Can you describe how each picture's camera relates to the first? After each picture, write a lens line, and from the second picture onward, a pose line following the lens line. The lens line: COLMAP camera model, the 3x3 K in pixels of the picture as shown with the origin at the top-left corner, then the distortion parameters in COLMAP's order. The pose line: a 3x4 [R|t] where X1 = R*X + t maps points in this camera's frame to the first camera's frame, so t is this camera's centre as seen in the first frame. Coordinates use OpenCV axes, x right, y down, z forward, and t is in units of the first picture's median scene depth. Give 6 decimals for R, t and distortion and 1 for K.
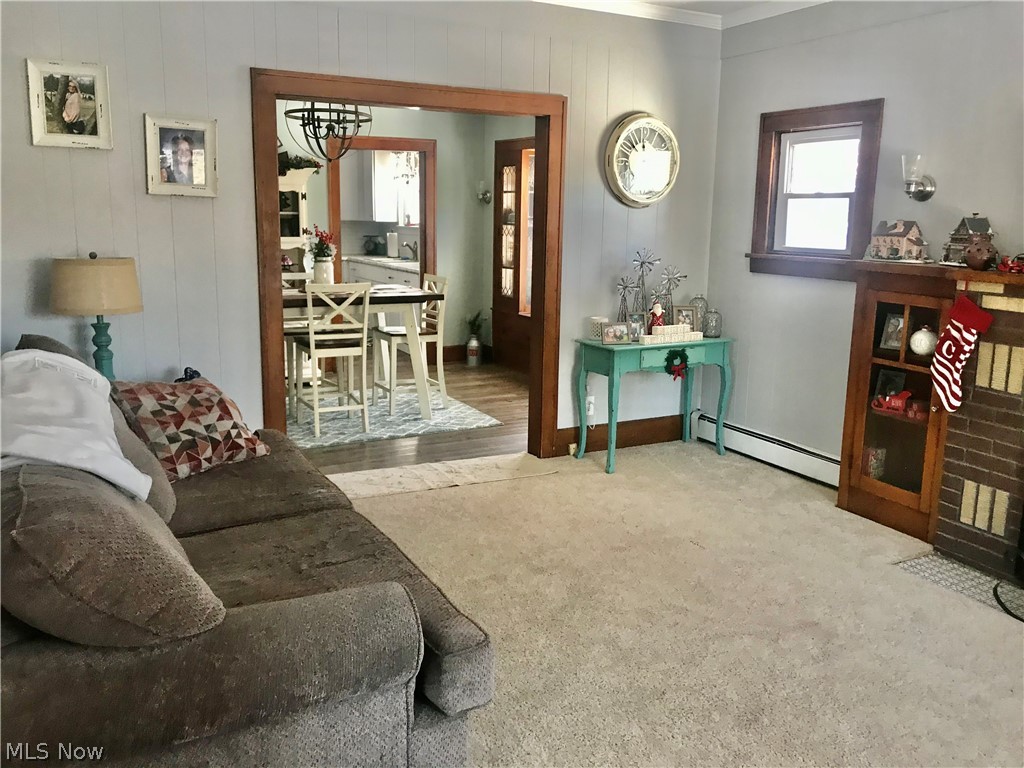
lens RADIAL K [[846.1, 0, 510.6], [0, 846.1, 380.4], [0, 0, 1]] dist [0.020046, 0.004257]
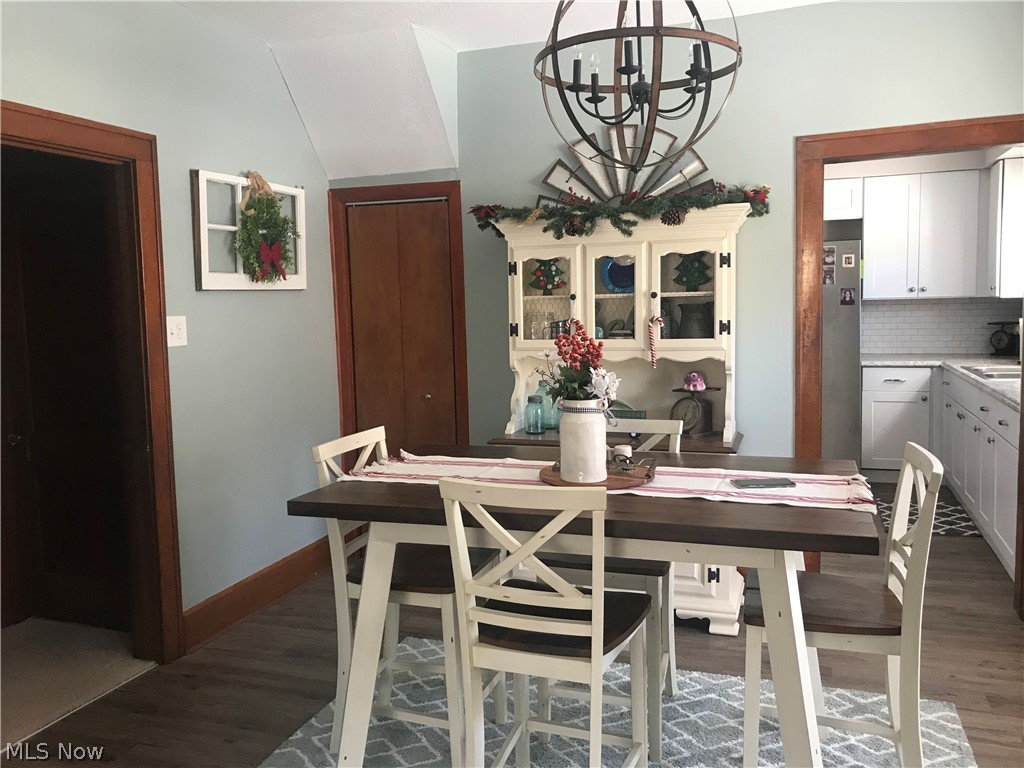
lens RADIAL K [[846.1, 0, 510.6], [0, 846.1, 380.4], [0, 0, 1]] dist [0.020046, 0.004257]
pose [[0.674349, 0.034943, -0.737586, 0.048726], [-0.102148, 0.993690, -0.046314, -0.108229], [0.731314, 0.106575, 0.673663, 0.569526]]
